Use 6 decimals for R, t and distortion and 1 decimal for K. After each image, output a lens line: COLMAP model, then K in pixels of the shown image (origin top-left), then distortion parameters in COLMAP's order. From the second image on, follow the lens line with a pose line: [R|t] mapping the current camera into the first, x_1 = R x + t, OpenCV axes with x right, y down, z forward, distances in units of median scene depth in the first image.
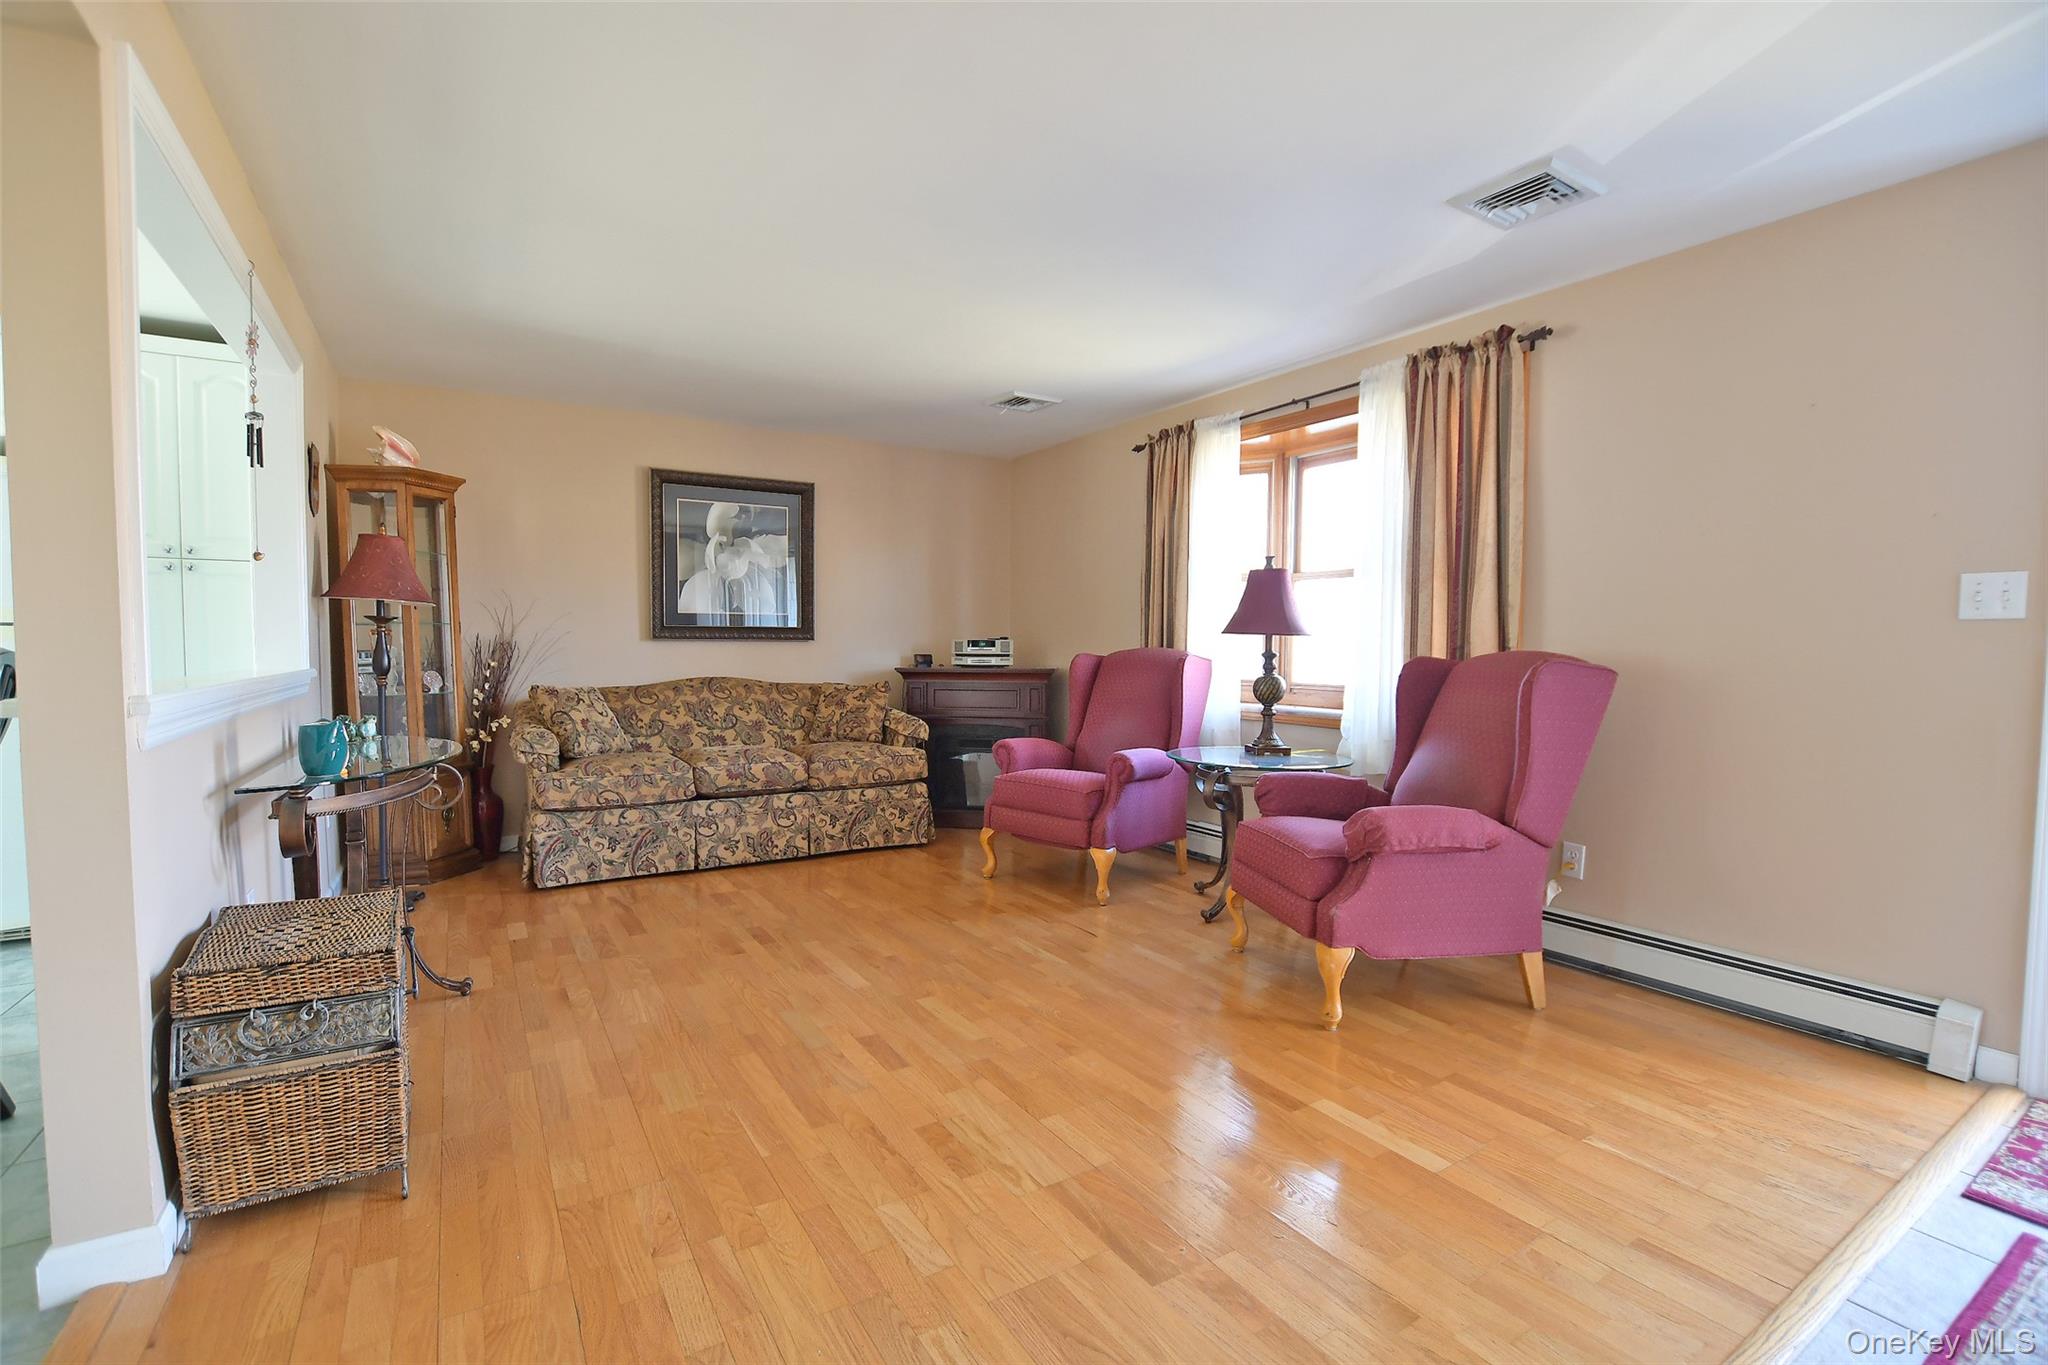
lens RADIAL K [[907.0, 0, 1007.2], [0, 907.0, 694.9], [0, 0, 1]] dist [-0.034016, 0.006386]
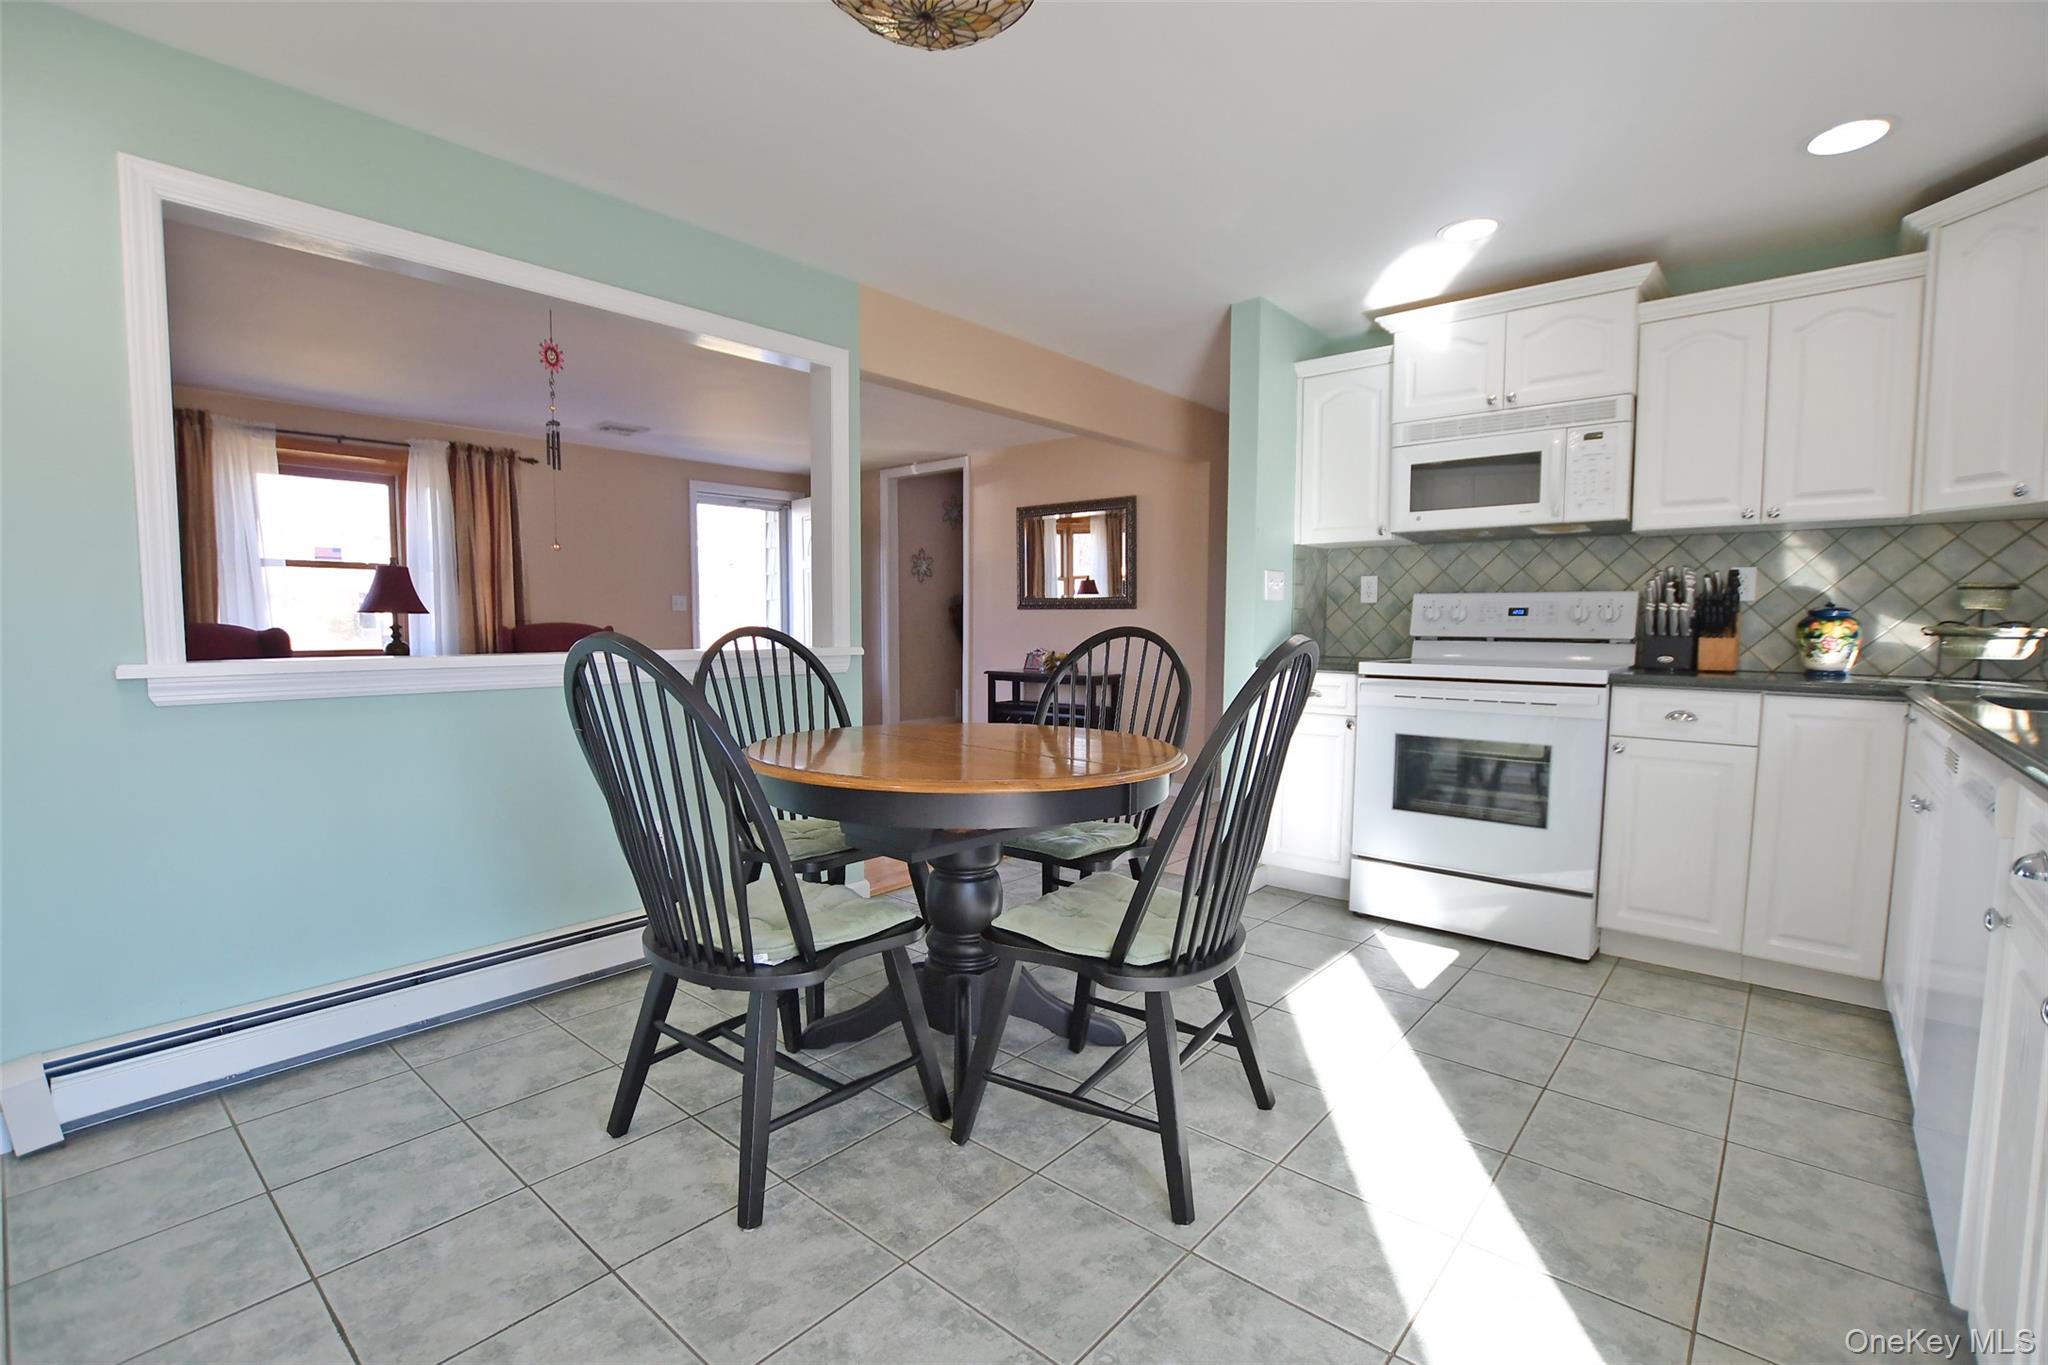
lens RADIAL K [[921.9, 0, 1007.1], [0, 921.9, 694.1], [0, 0, 1]] dist [-0.028913, 0.001461]
pose [[-0.297806, -0.081004, 0.951183, -1.249176], [0.046784, 0.993958, 0.099294, -0.033679], [-0.953479, 0.074070, -0.292217, 0.470337]]
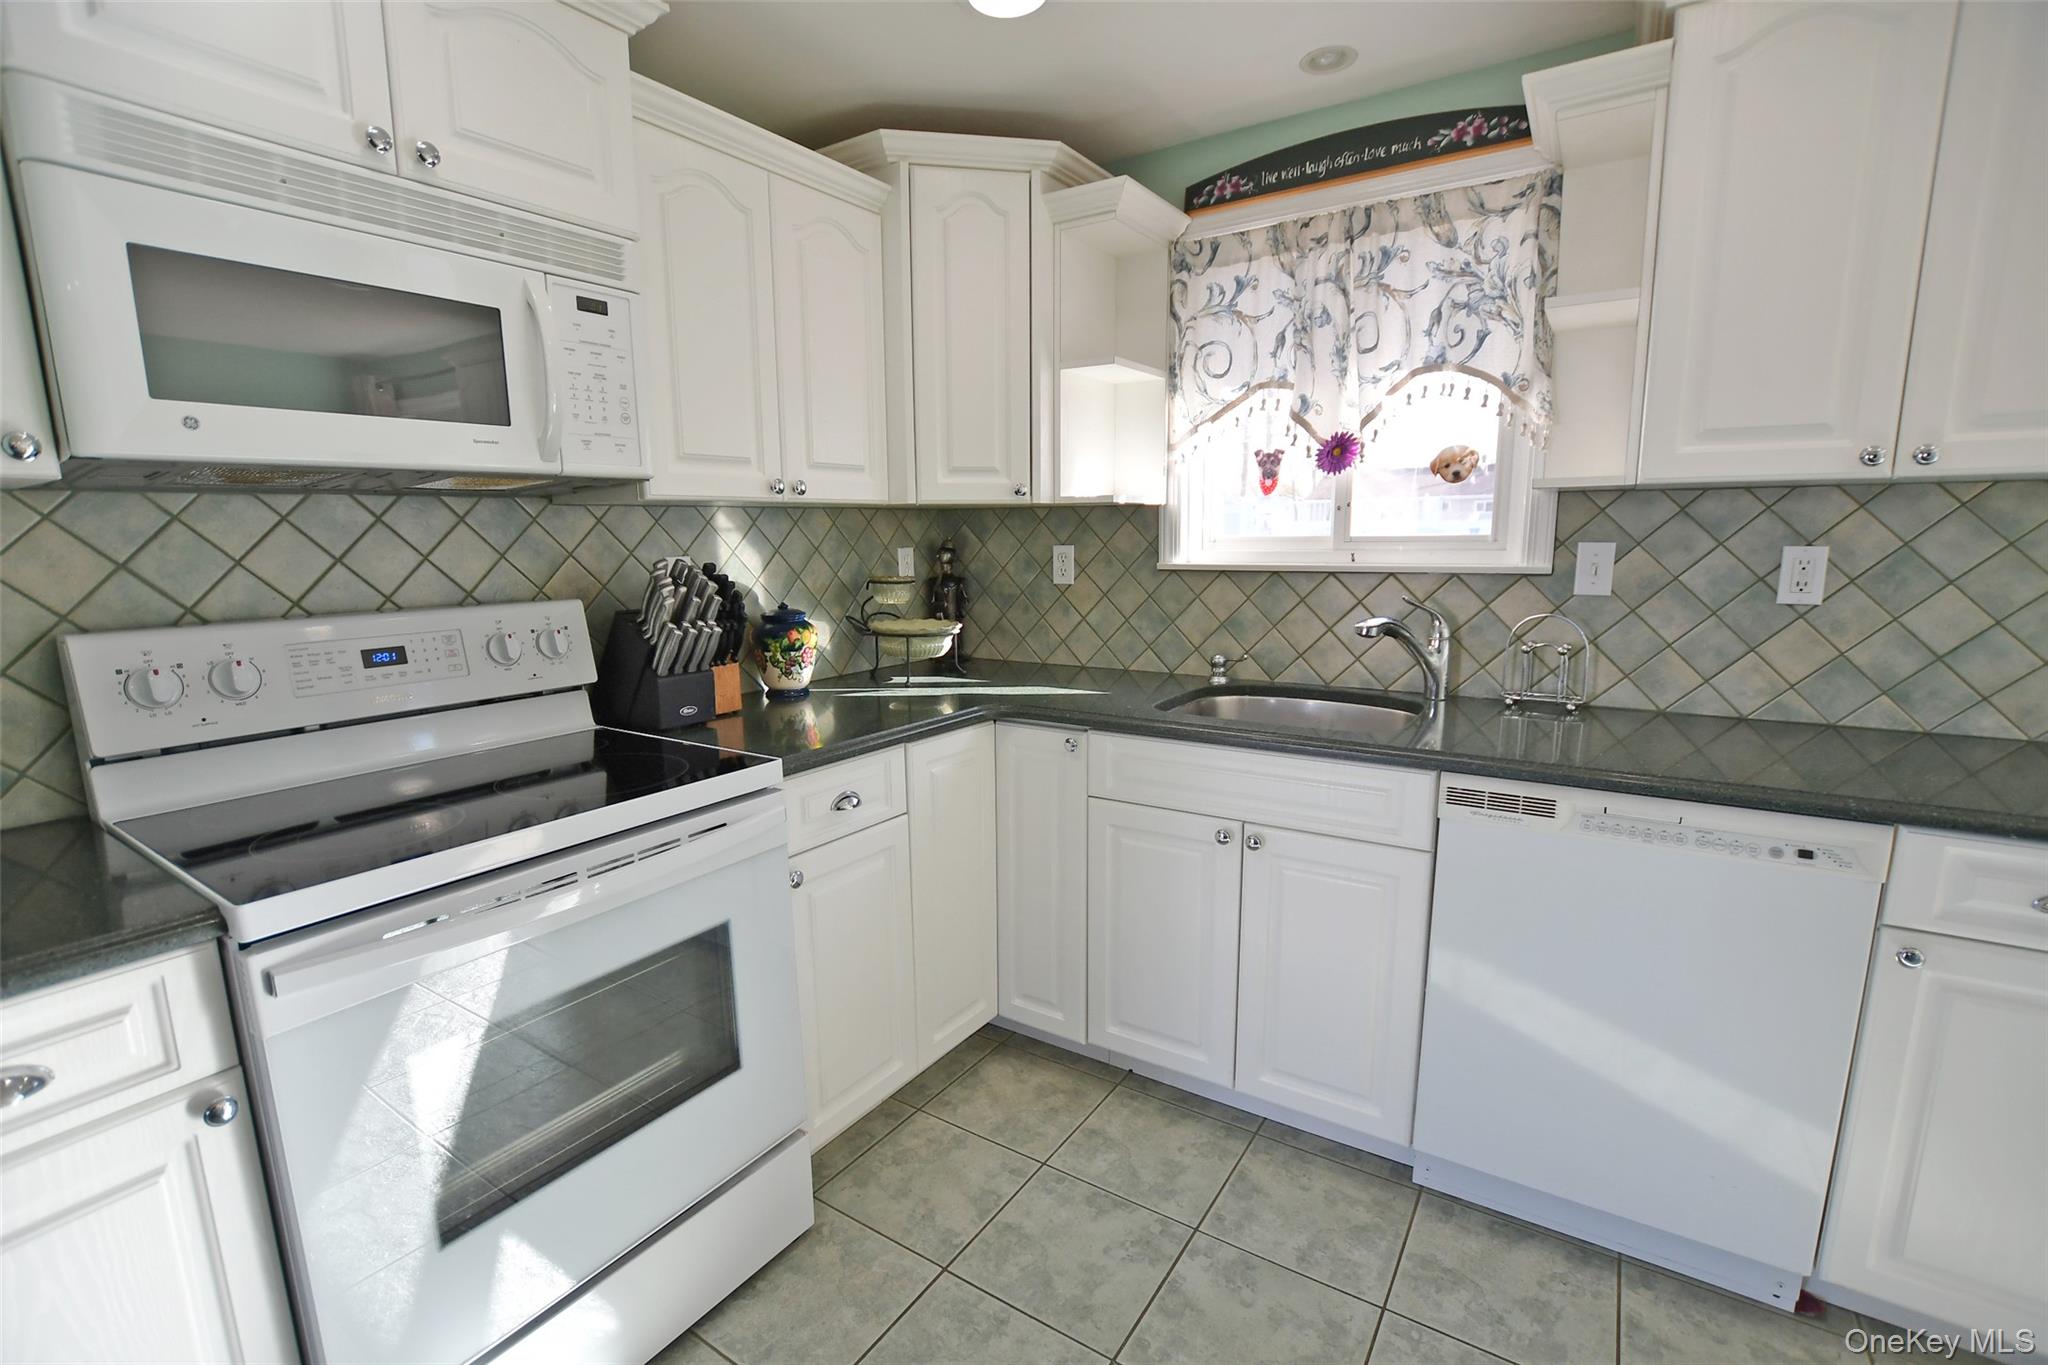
lens RADIAL K [[907.0, 0, 1007.2], [0, 907.0, 694.9], [0, 0, 1]] dist [-0.034016, 0.006386]
pose [[-0.909203, 0.079605, -0.408672, -0.649022], [-0.013143, 0.975575, 0.219272, -0.074698], [0.416146, 0.204734, -0.885950, 0.206220]]
